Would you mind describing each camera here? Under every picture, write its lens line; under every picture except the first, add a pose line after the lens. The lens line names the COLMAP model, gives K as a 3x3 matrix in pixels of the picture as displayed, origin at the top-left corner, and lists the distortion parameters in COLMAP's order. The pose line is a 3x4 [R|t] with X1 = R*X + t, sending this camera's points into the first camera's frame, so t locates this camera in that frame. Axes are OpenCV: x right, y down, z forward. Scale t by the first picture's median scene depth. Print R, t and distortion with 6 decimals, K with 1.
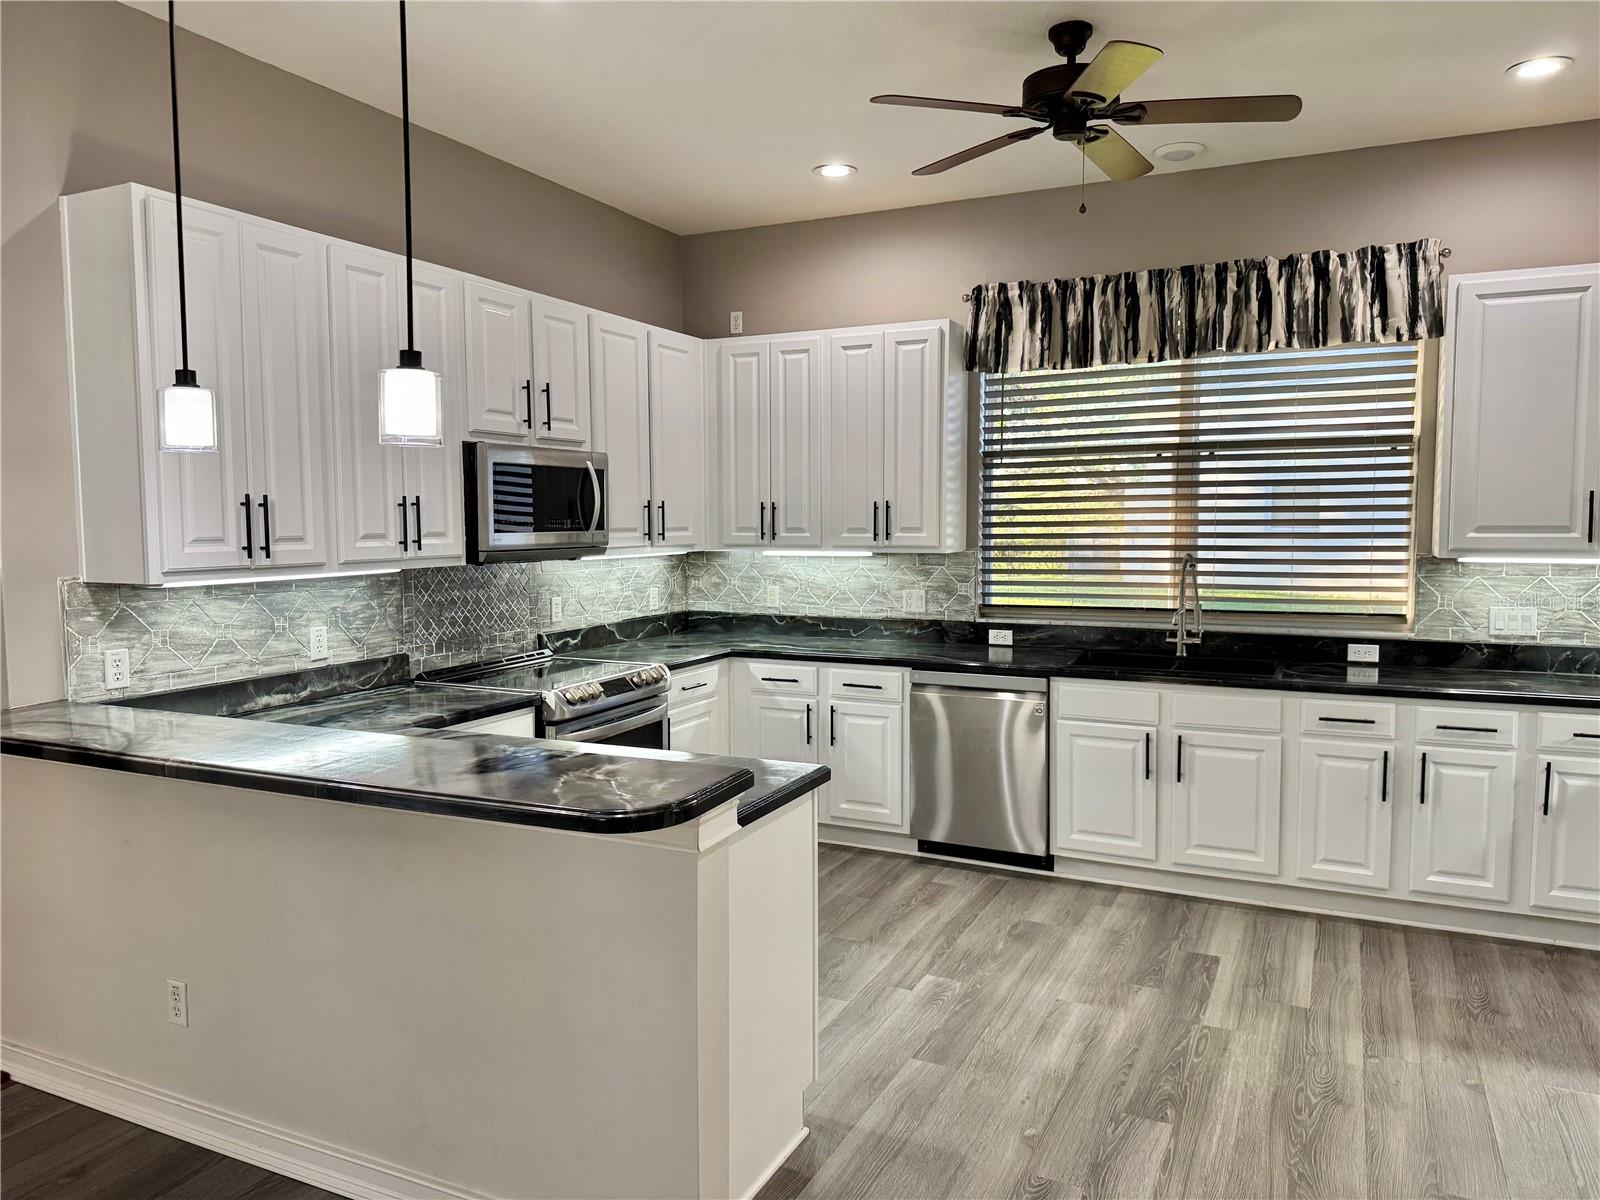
lens RADIAL K [[1130.6, 0, 770.9], [0, 1130.6, 595.9], [0, 0, 1]] dist [0.005501, 0.000881]
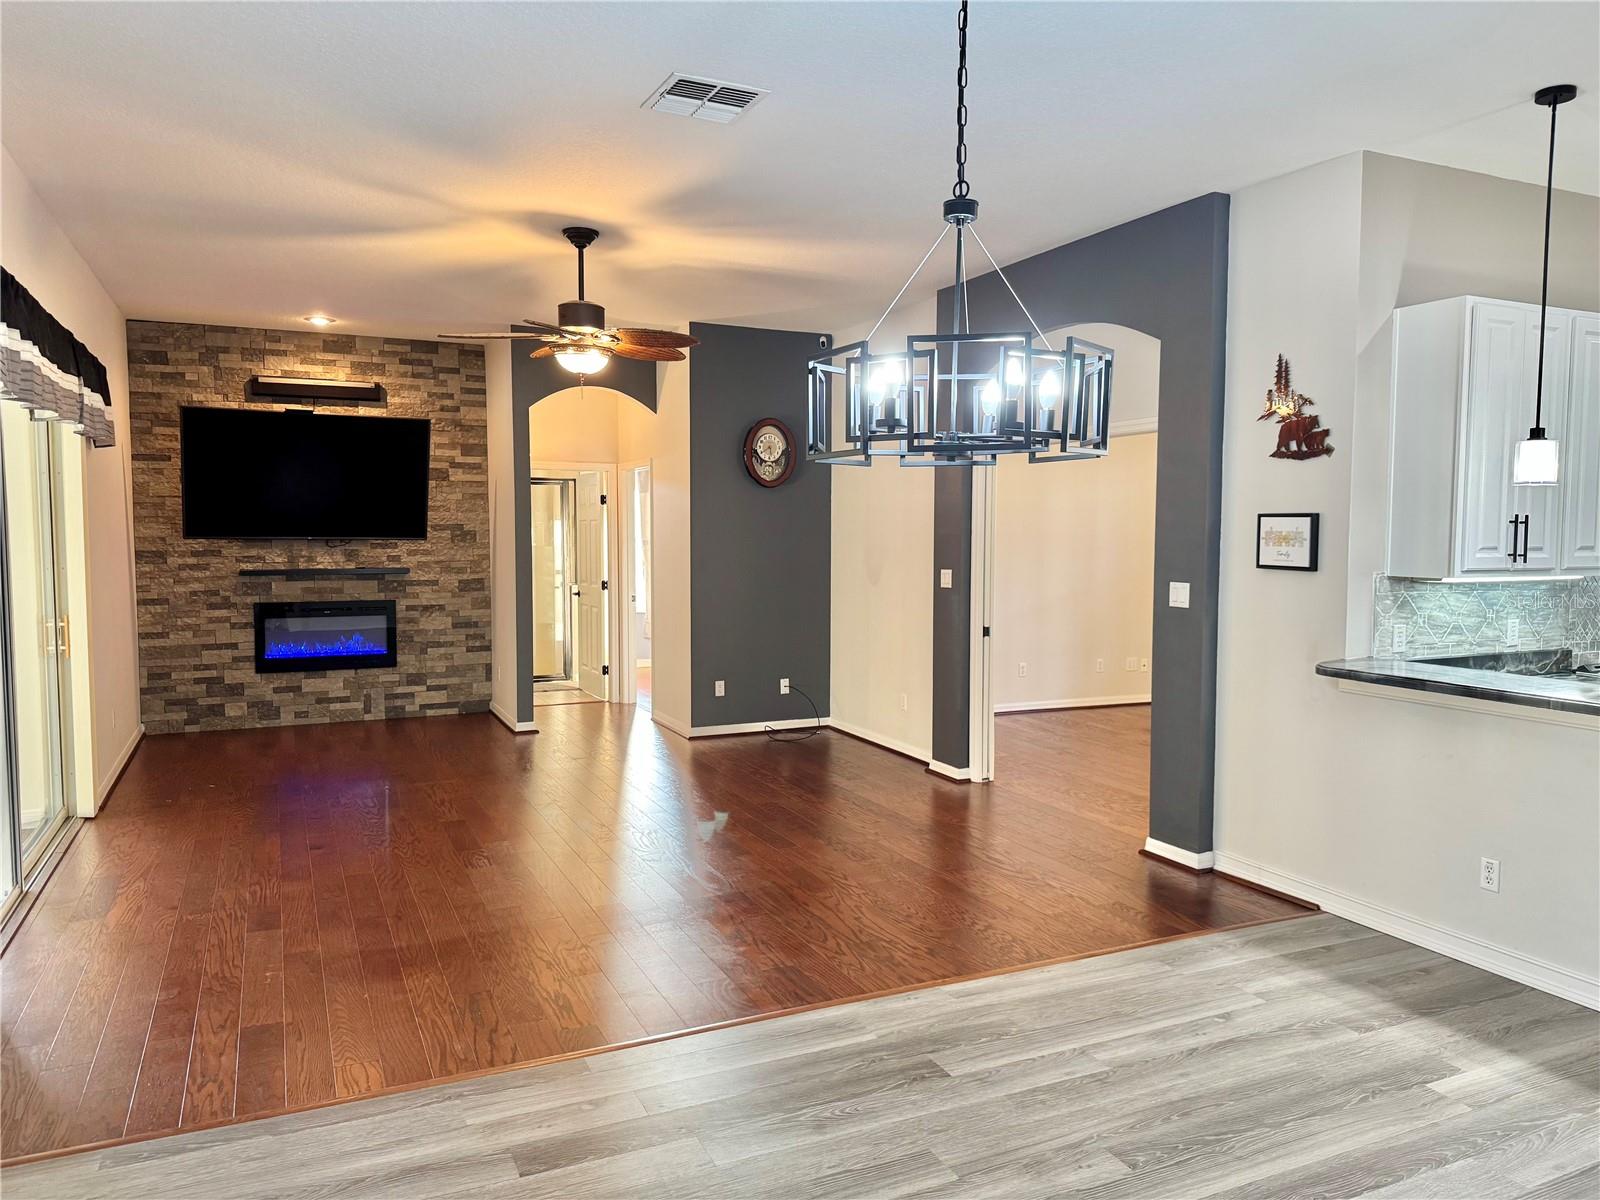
lens RADIAL K [[1130.6, 0, 770.9], [0, 1130.6, 595.9], [0, 0, 1]] dist [0.005501, 0.000881]
pose [[0.777032, 0.044935, -0.627855, -0.269534], [-0.052957, 0.998579, 0.005927, 0.039571], [0.627230, 0.028644, 0.778307, -0.522361]]
